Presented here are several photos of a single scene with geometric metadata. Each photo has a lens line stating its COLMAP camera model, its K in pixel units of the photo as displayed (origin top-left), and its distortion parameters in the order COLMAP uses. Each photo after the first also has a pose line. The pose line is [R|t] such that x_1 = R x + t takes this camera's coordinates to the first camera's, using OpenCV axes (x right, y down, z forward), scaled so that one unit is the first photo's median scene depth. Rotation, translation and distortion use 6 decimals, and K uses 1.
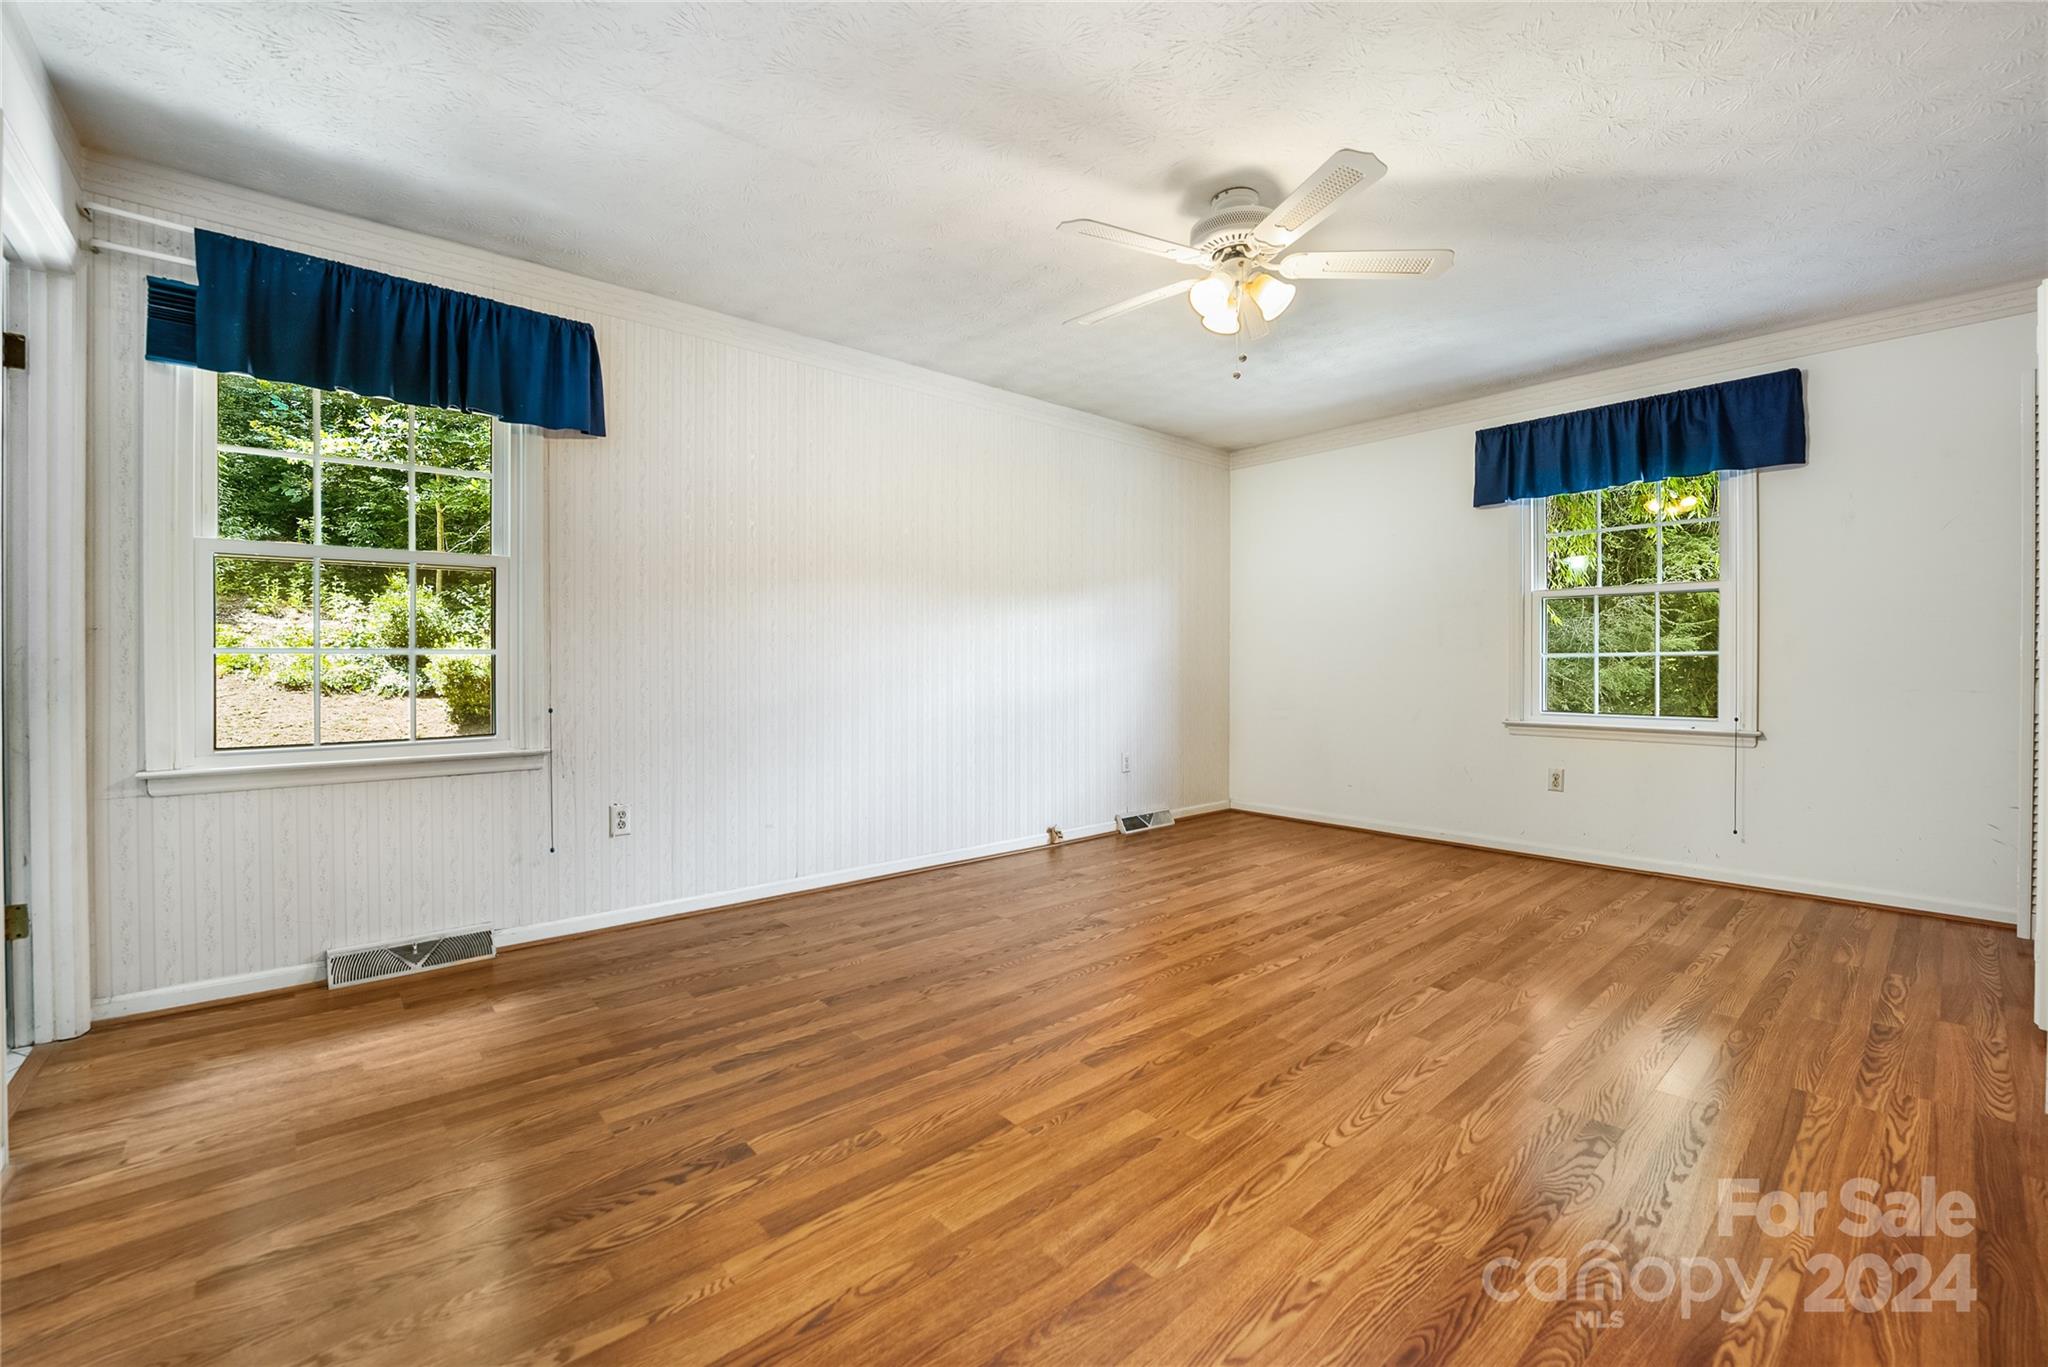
lens RADIAL K [[863.2, 0, 1022.1], [0, 863.2, 658.5], [0, 0, 1]] dist [-0.037007, 0.000004]
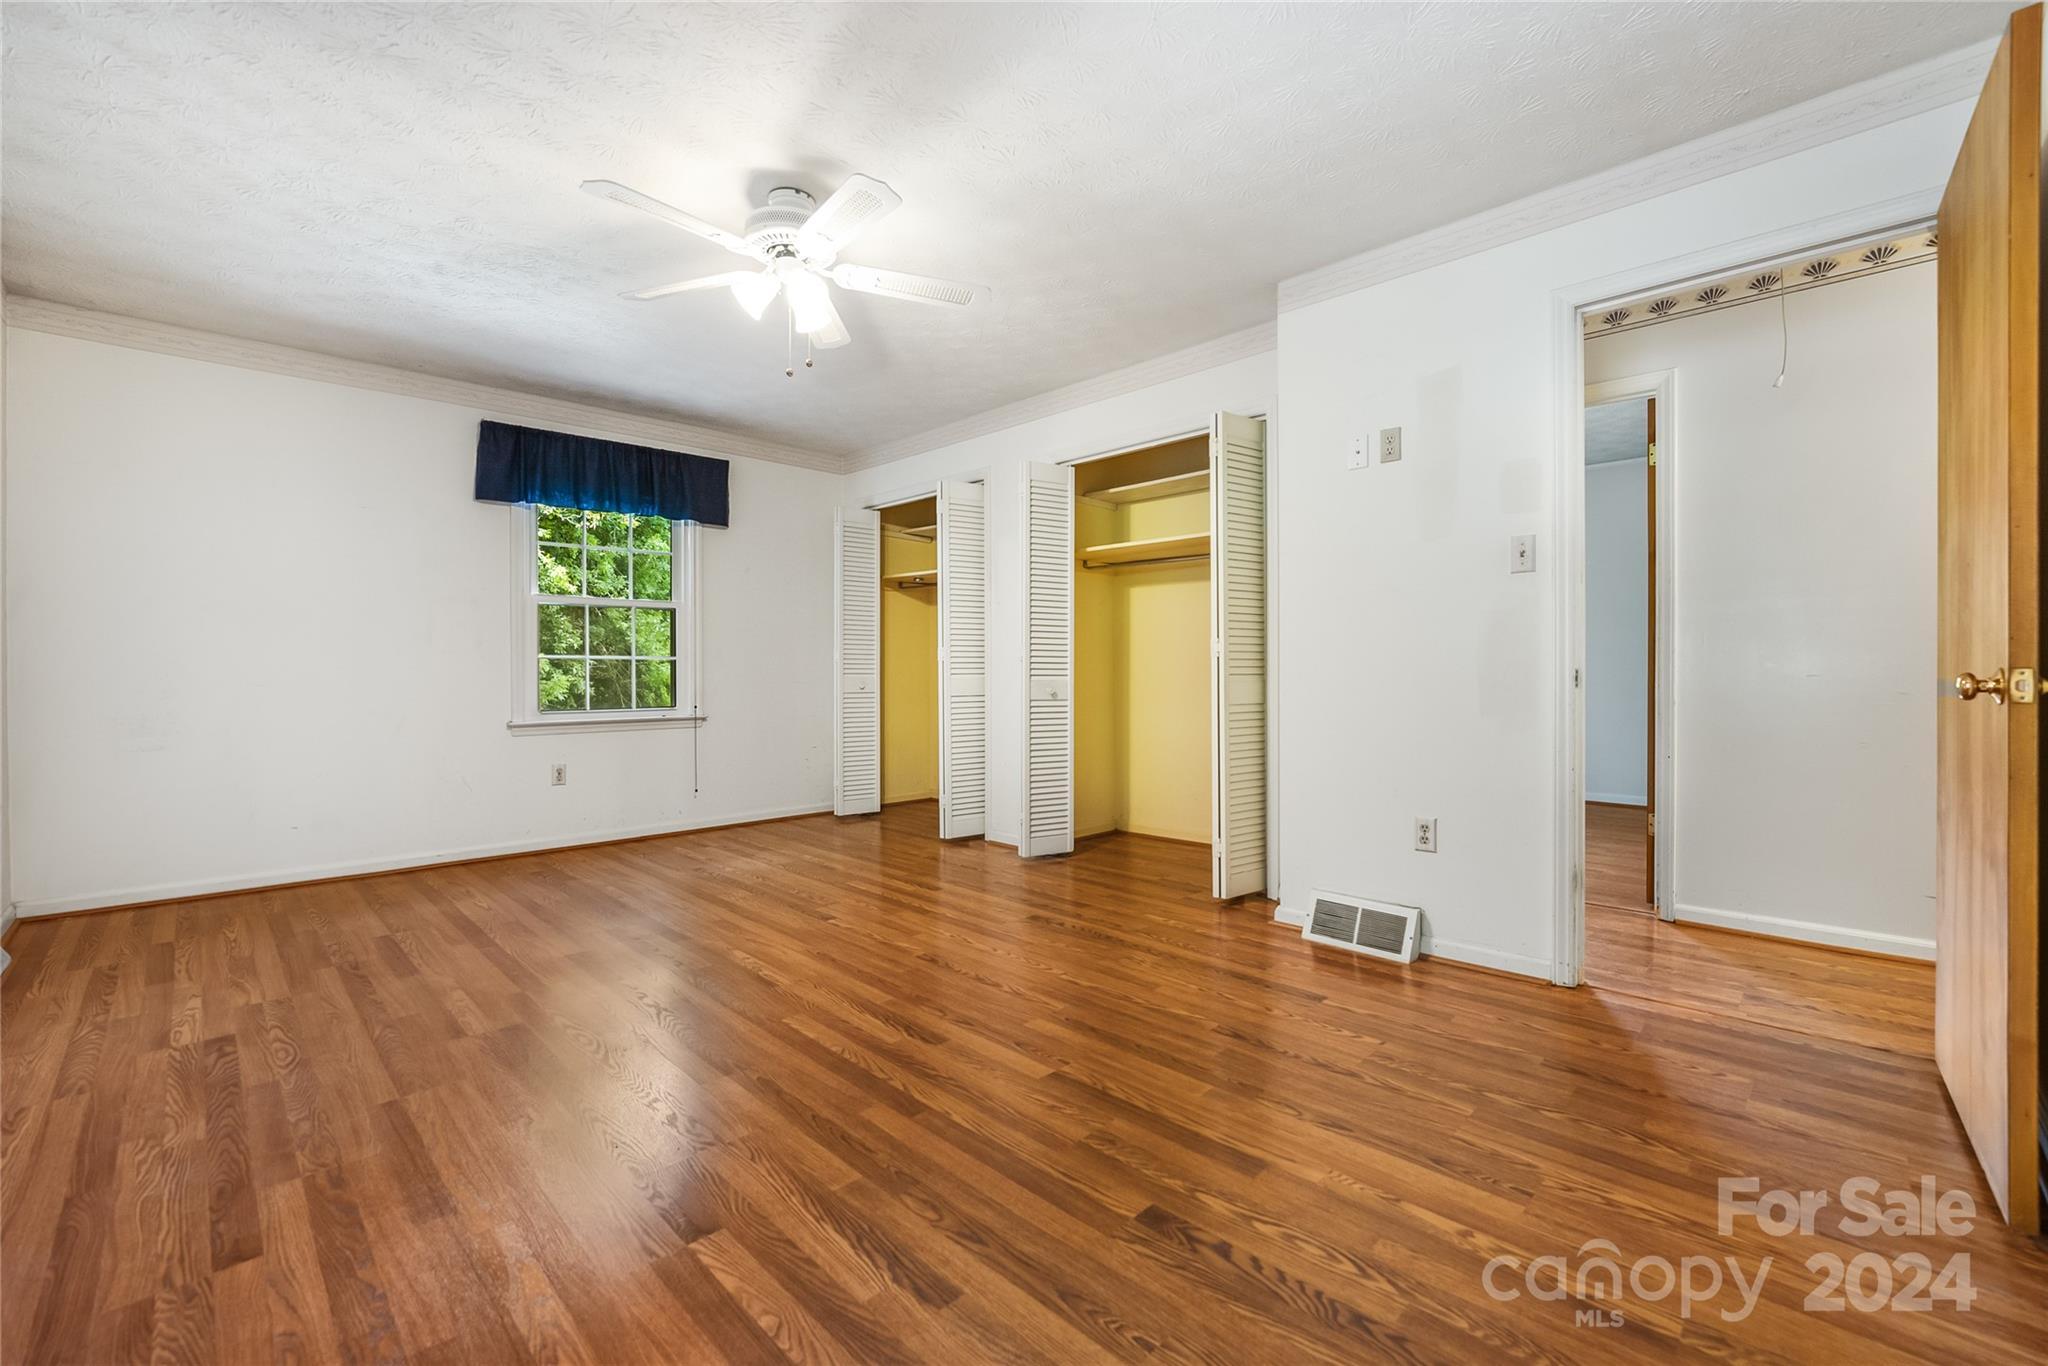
lens RADIAL K [[828.6, 0, 1053.1], [0, 828.6, 672.4], [0, 0, 1]] dist [-0.001377, -0.000219]
pose [[-0.079619, -0.002945, 0.996821, -0.751852], [-0.004995, 0.999984, 0.002555, 0.014539], [-0.996813, -0.004775, -0.079633, 0.754703]]
